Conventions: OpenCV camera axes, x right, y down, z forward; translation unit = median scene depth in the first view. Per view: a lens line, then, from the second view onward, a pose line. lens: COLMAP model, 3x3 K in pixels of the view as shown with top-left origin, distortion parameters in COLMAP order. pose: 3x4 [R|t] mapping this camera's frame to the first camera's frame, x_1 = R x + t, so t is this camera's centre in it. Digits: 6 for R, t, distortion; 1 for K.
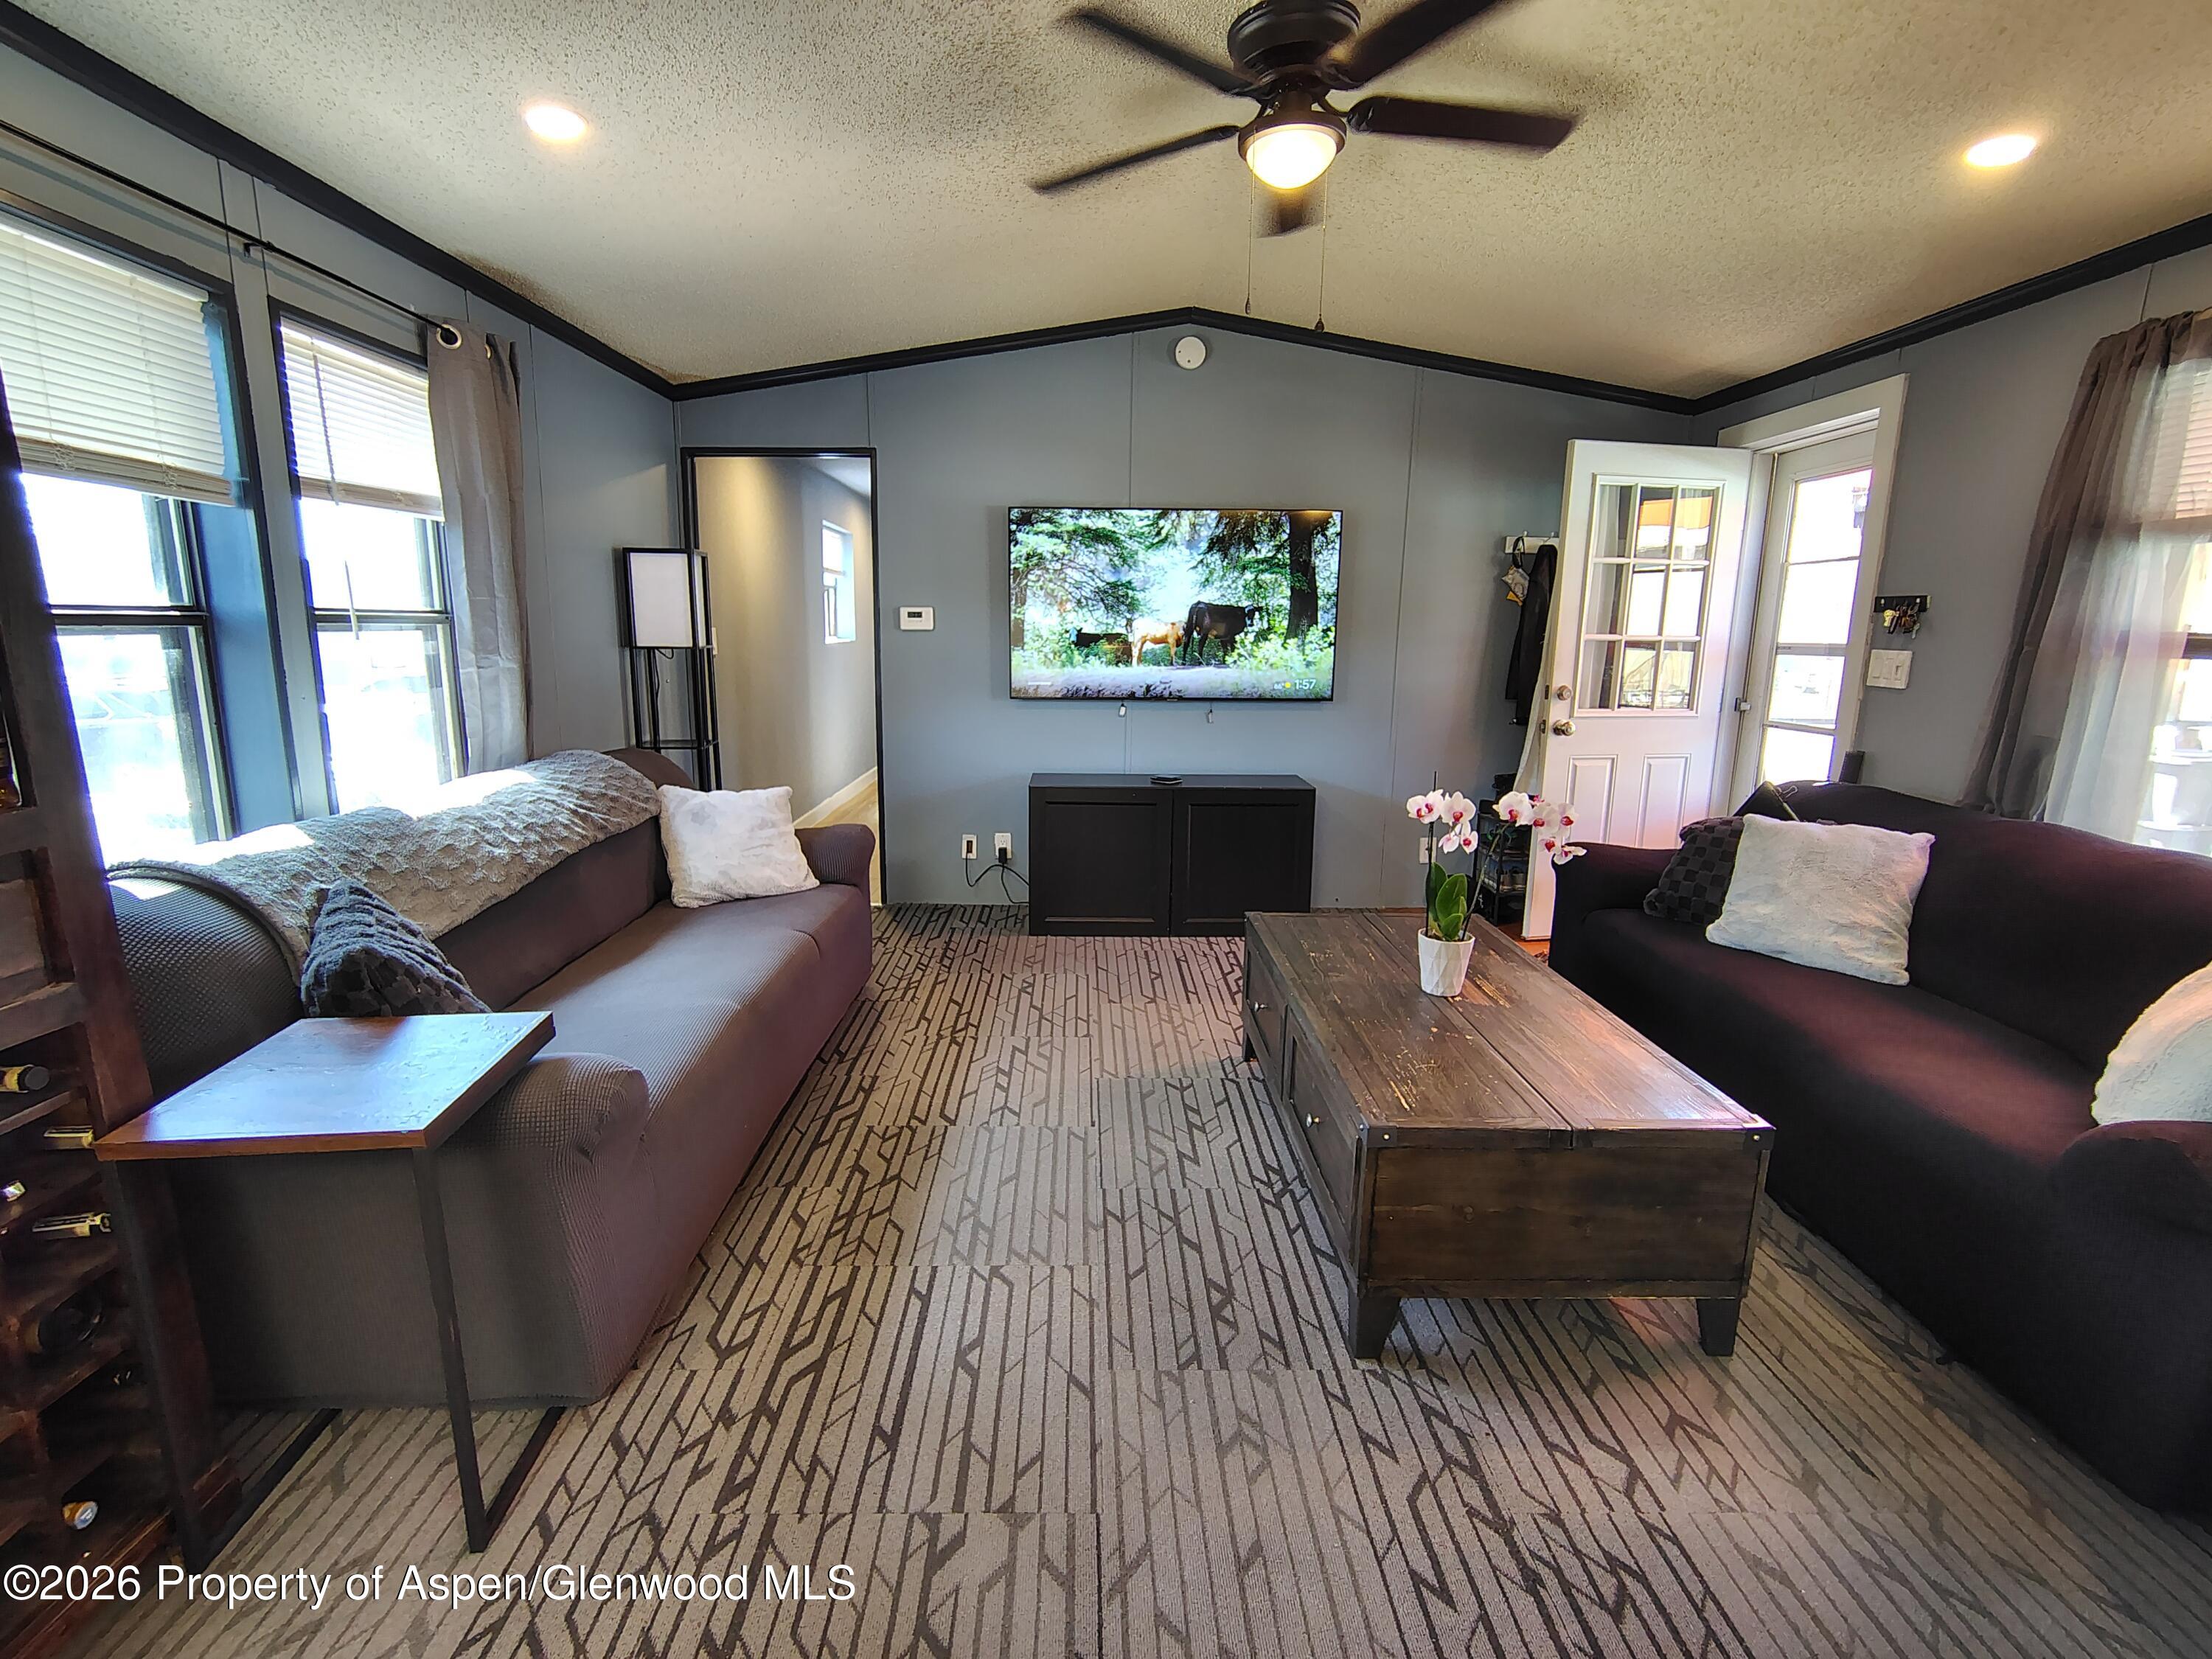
lens RADIAL K [[1033.2, 0, 1107.2], [0, 1033.2, 835.1], [0, 0, 1]] dist [-0.012313, 0.005385]
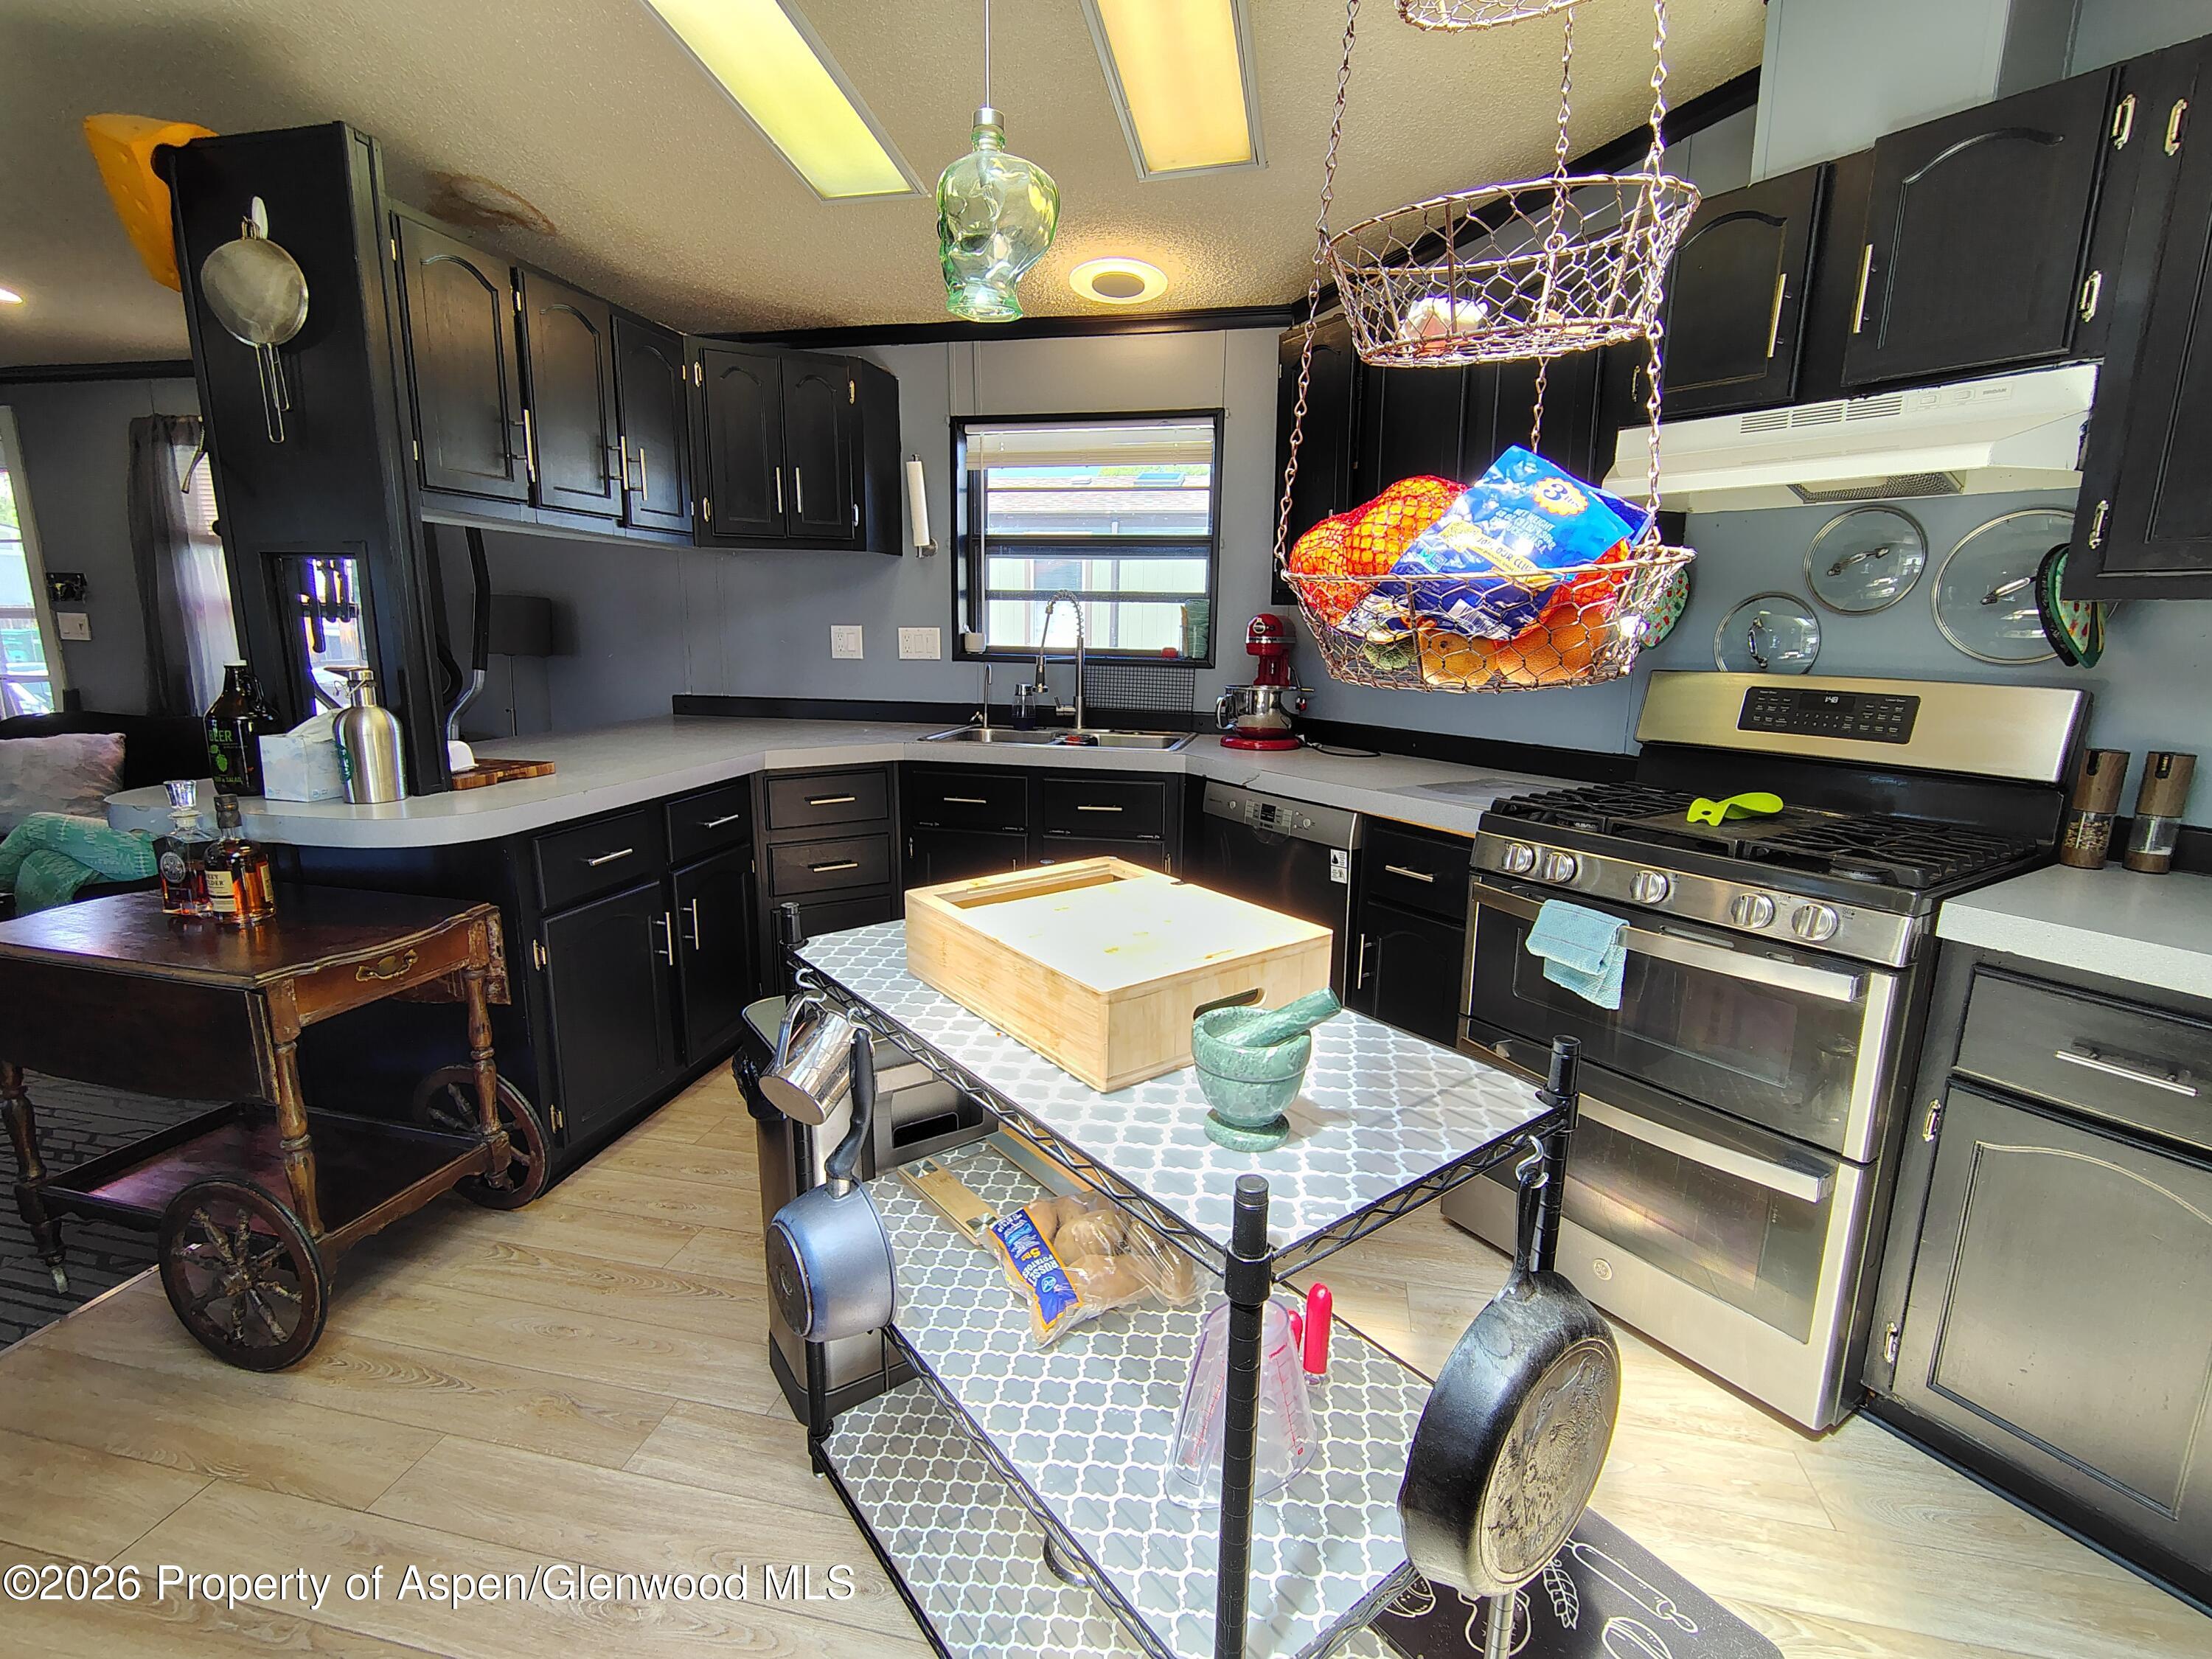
lens RADIAL K [[1033.2, 0, 1111.4], [0, 1033.2, 825.5], [0, 0, 1]] dist [-0.012313, 0.005385]
pose [[0.238387, -0.205433, 0.949194, -0.360337], [0.182952, 0.969371, 0.163853, 0.168663], [-0.953782, 0.134597, 0.268670, -0.880889]]
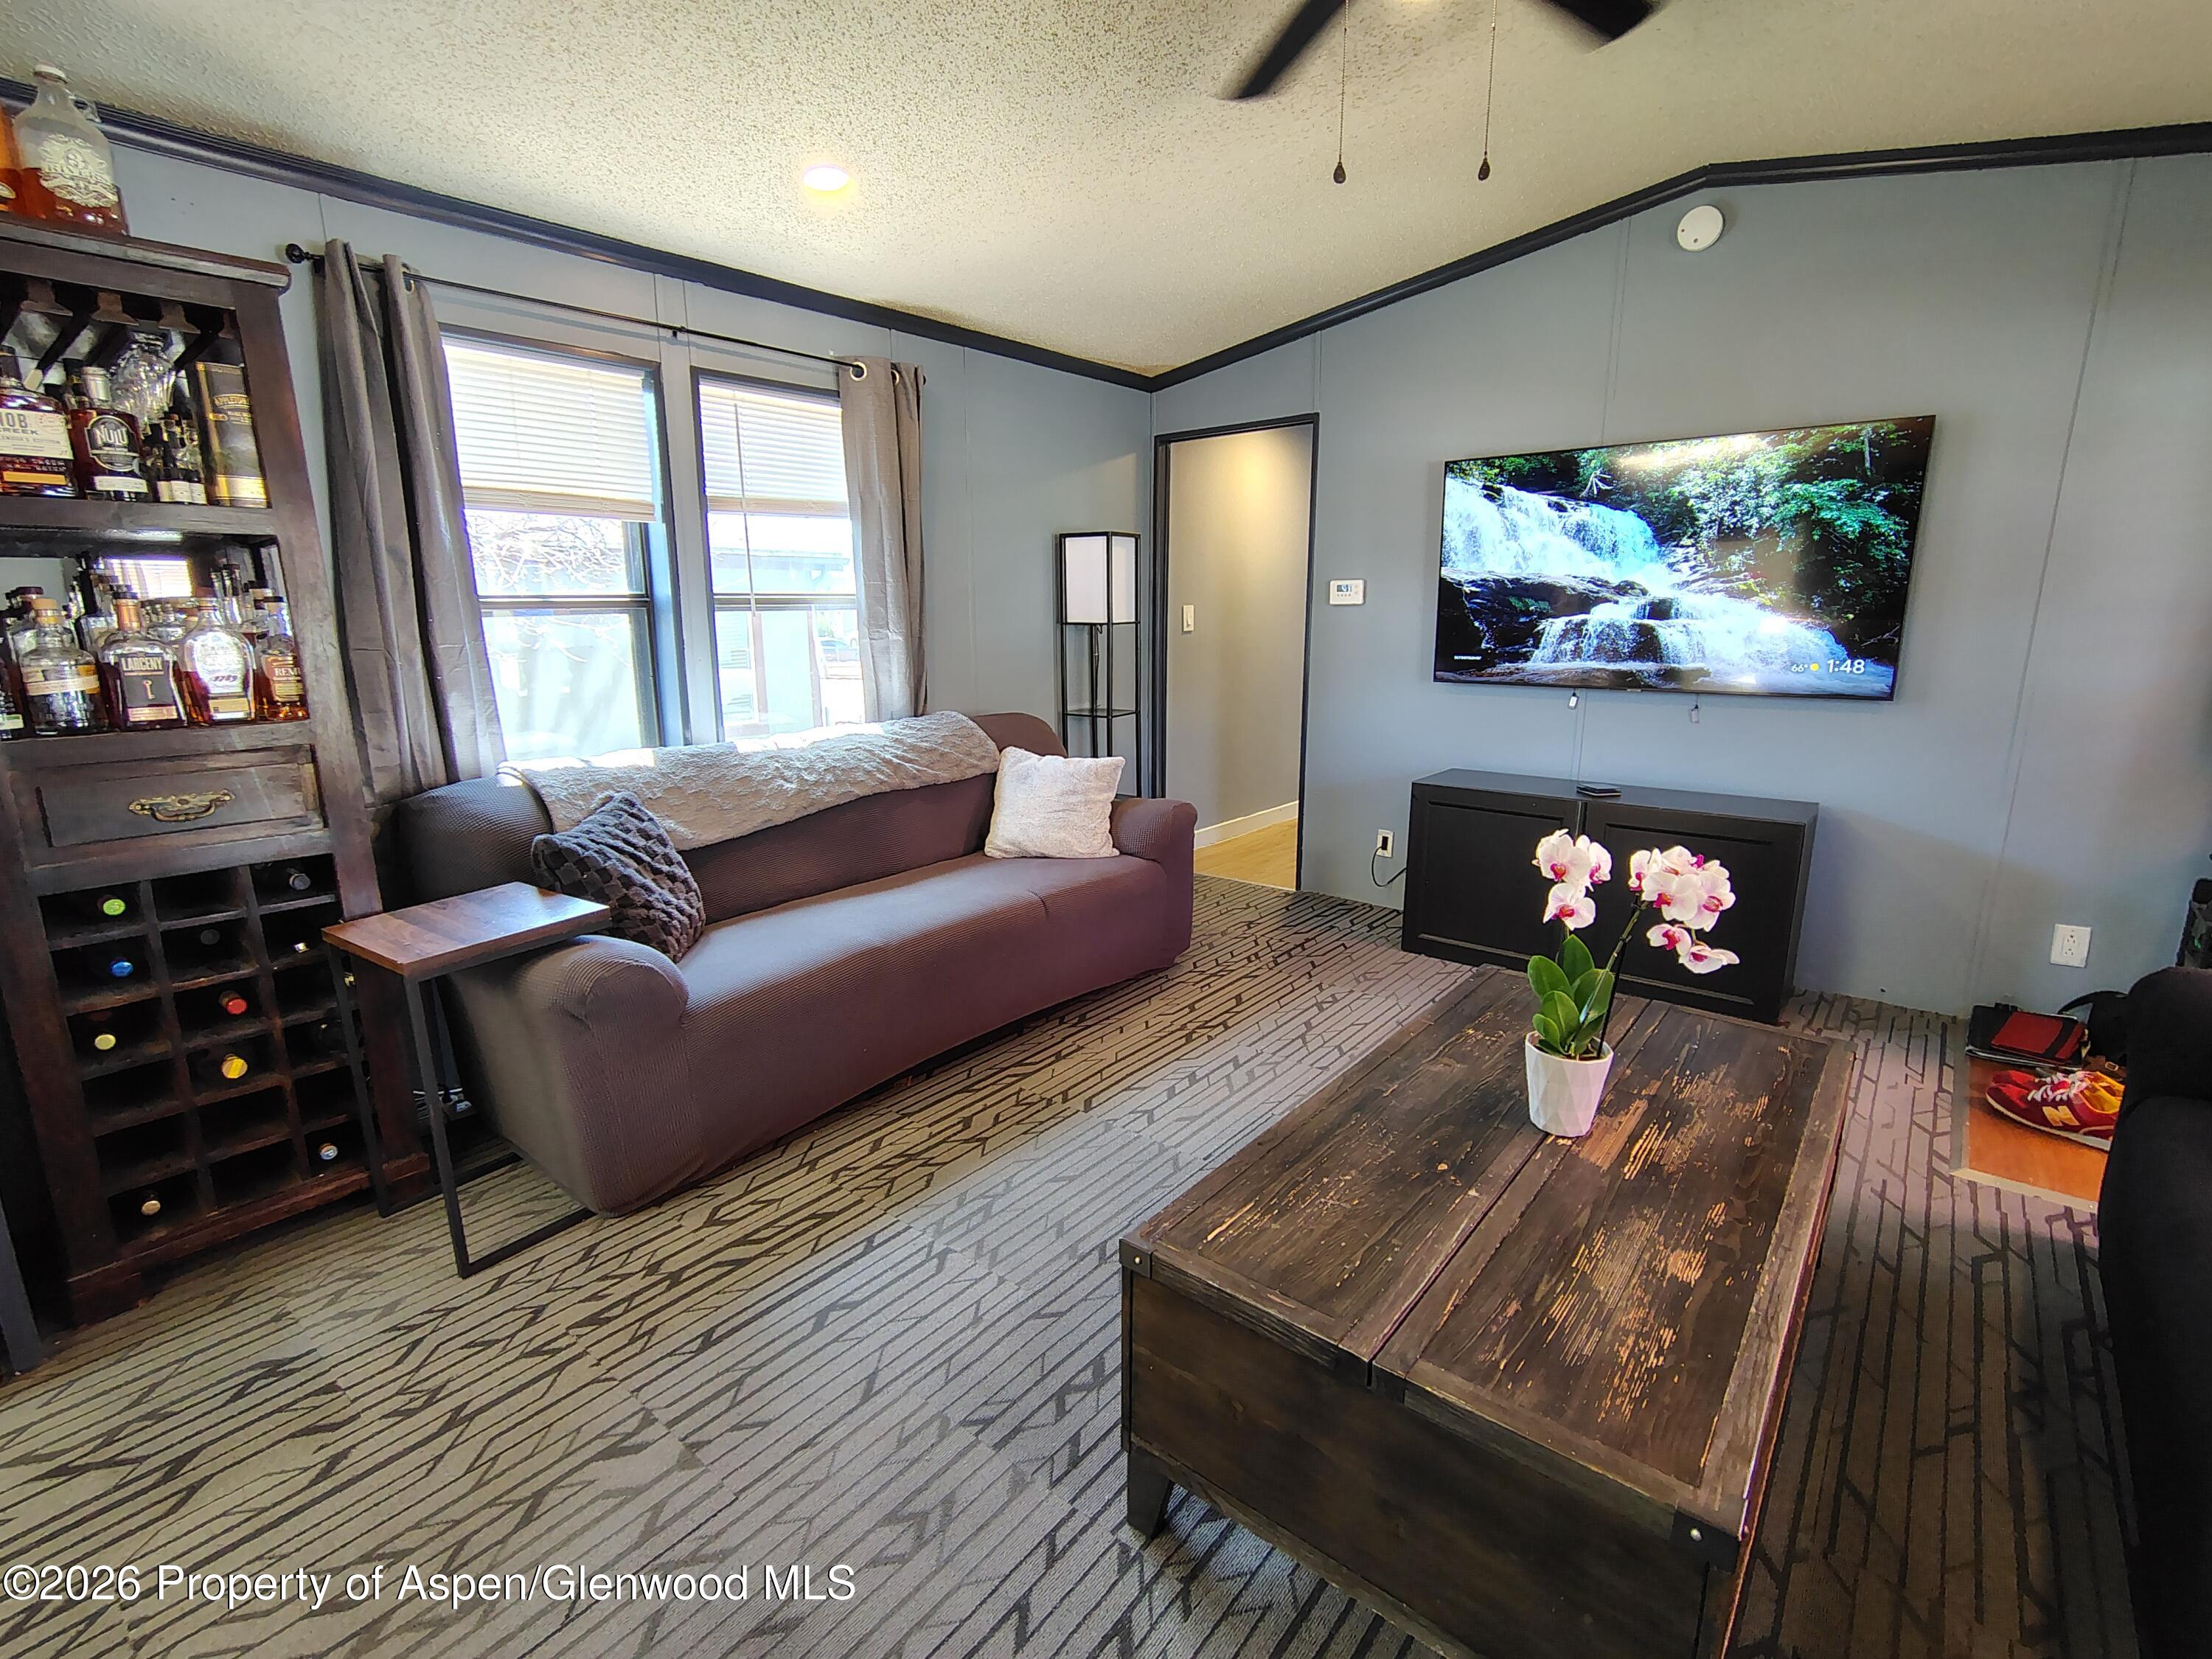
lens RADIAL K [[1033.2, 0, 1107.8], [0, 1033.2, 834.6], [0, 0, 1]] dist [-0.012313, 0.005385]
pose [[0.759407, 0.126112, -0.638277, 0.484080], [-0.113836, 0.991656, 0.060494, -0.043390], [0.640580, 0.026720, 0.767427, 0.270953]]
